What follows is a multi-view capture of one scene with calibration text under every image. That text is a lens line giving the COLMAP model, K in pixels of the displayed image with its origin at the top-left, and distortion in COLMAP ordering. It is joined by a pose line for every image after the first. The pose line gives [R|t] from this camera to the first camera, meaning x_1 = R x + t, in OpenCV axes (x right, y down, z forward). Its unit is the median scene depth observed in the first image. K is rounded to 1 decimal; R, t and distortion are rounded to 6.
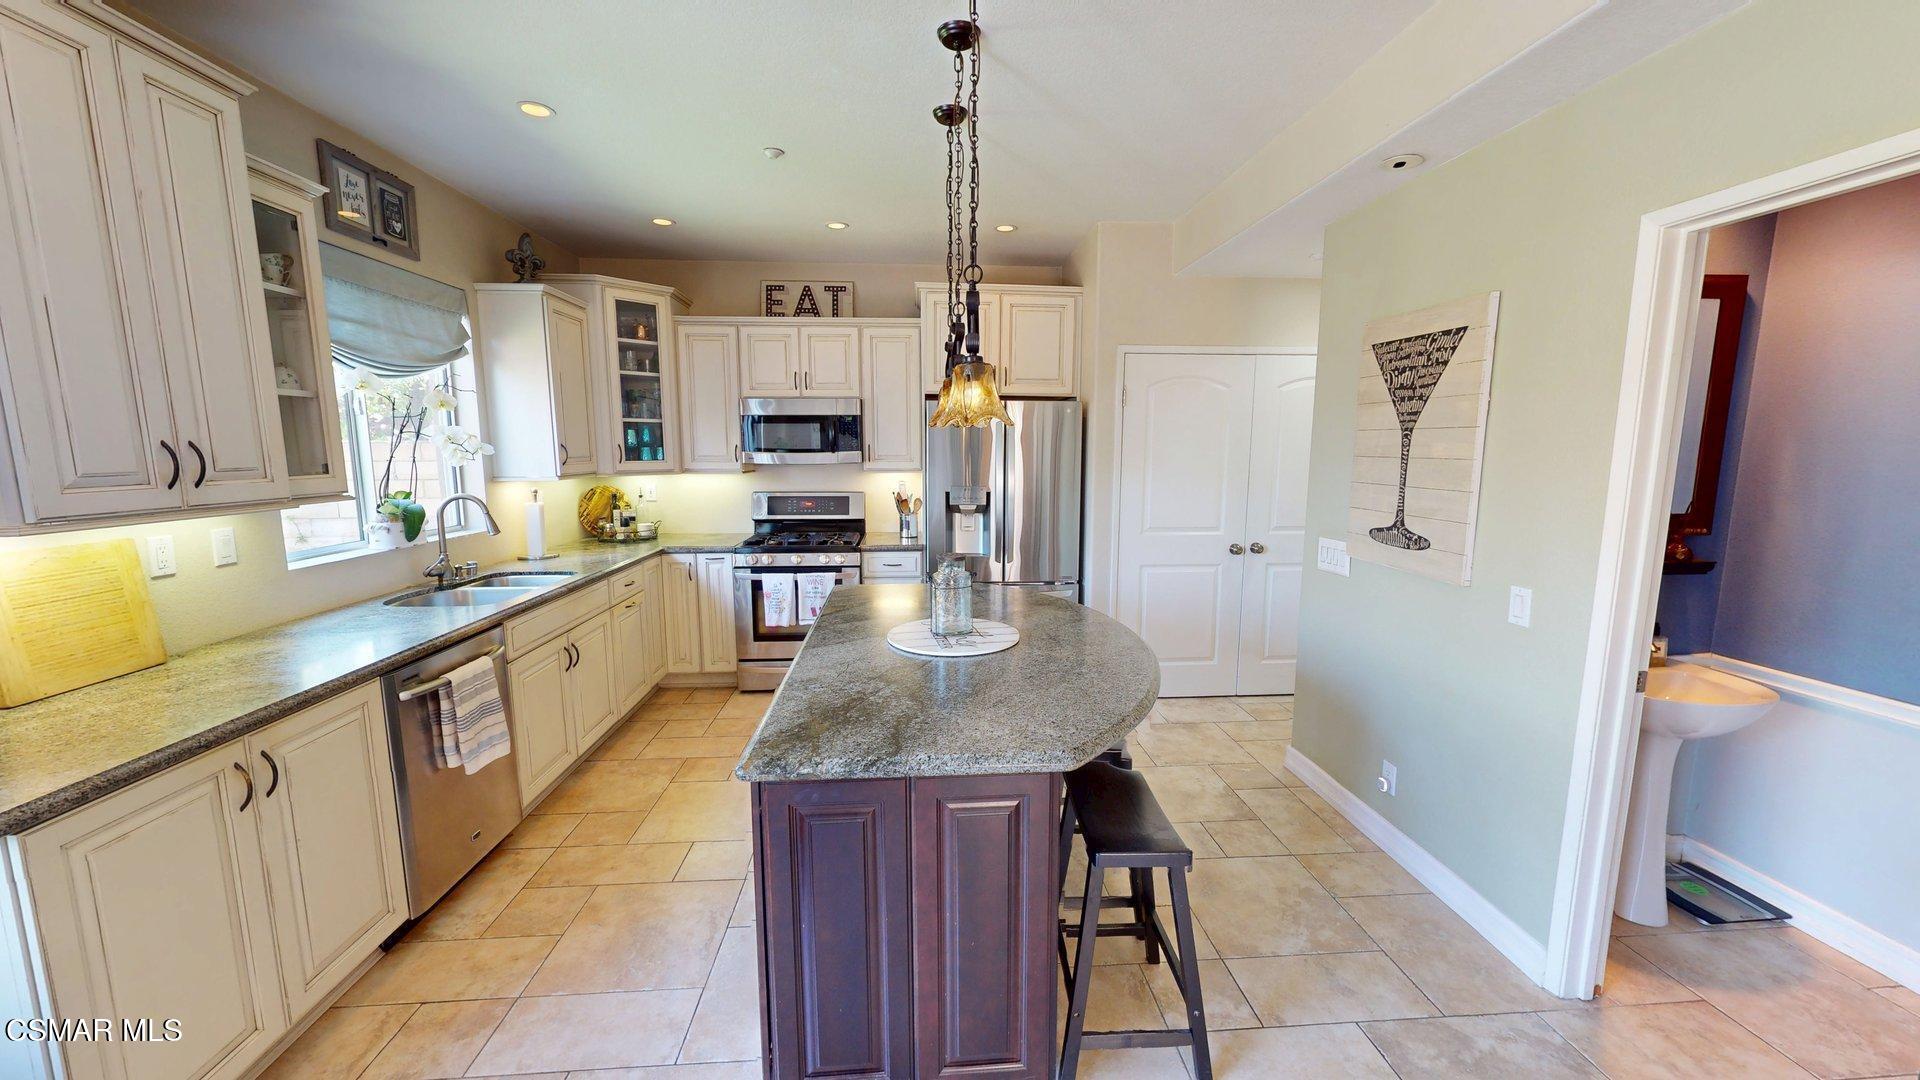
lens RADIAL K [[689.8, 0, 958.4], [0, 689.8, 544.0], [0, 0, 1]] dist [-0.005272, 0.000433]
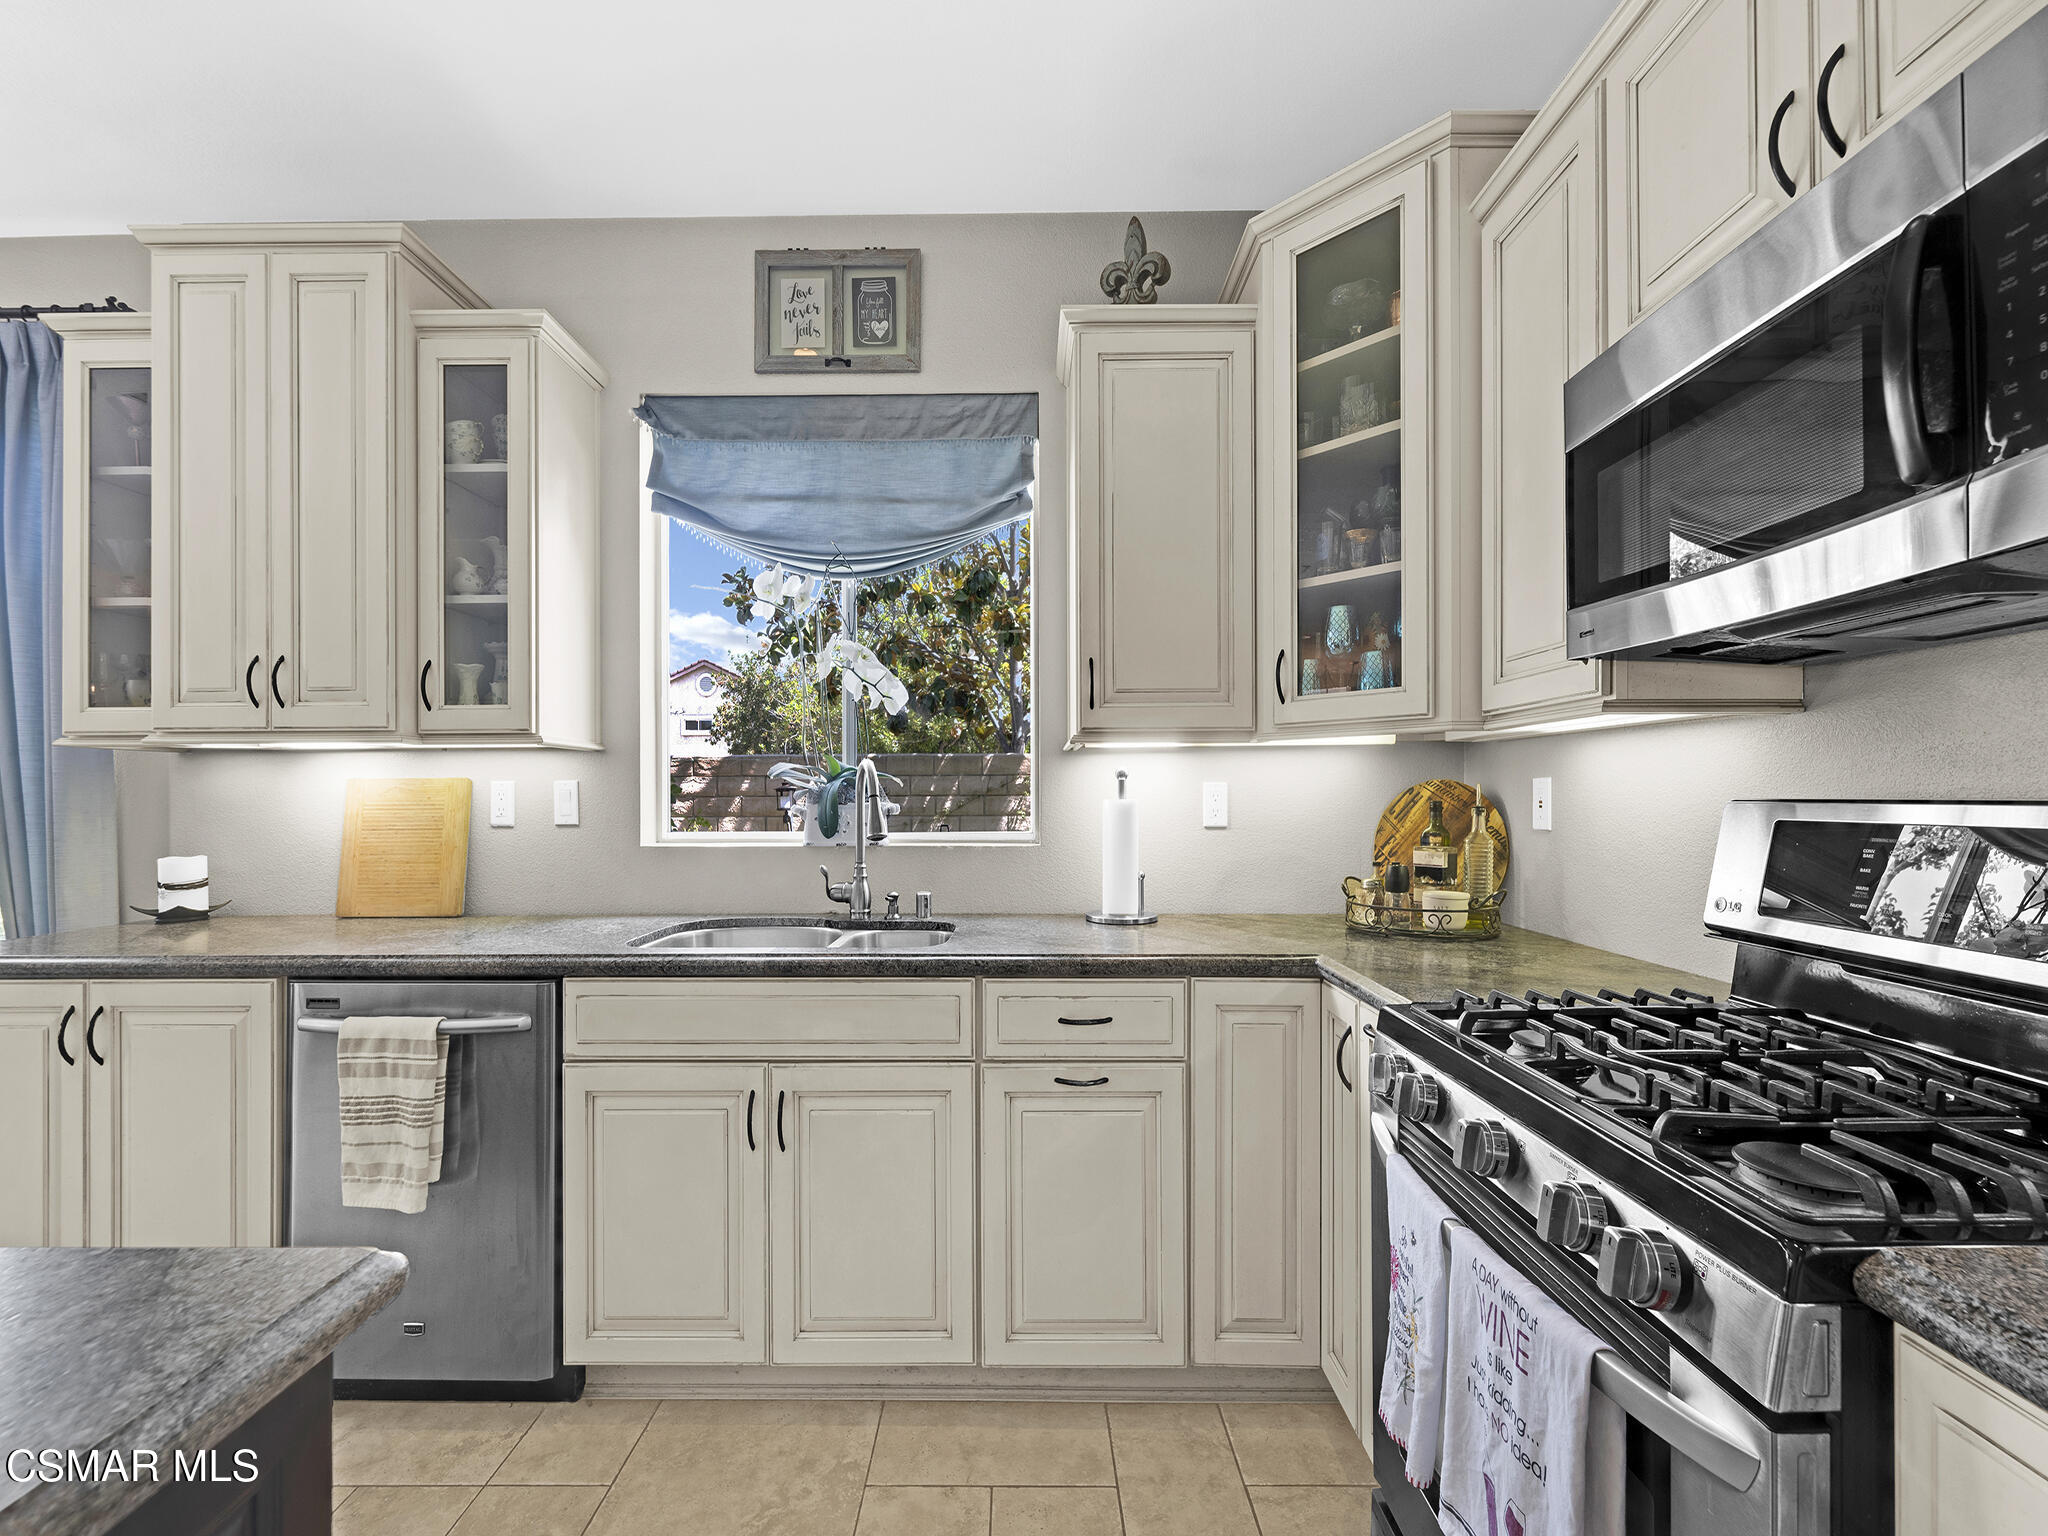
lens RADIAL K [[974.5, 0, 1030.9], [0, 974.5, 795.1], [0, 0, 1]] dist [-0.001279, -0.000065]
pose [[-0.068930, -0.010223, -0.997569, 0.040809], [-0.142569, 0.989785, -0.000292, -0.061492], [0.987382, 0.142203, -0.069684, 1.175508]]
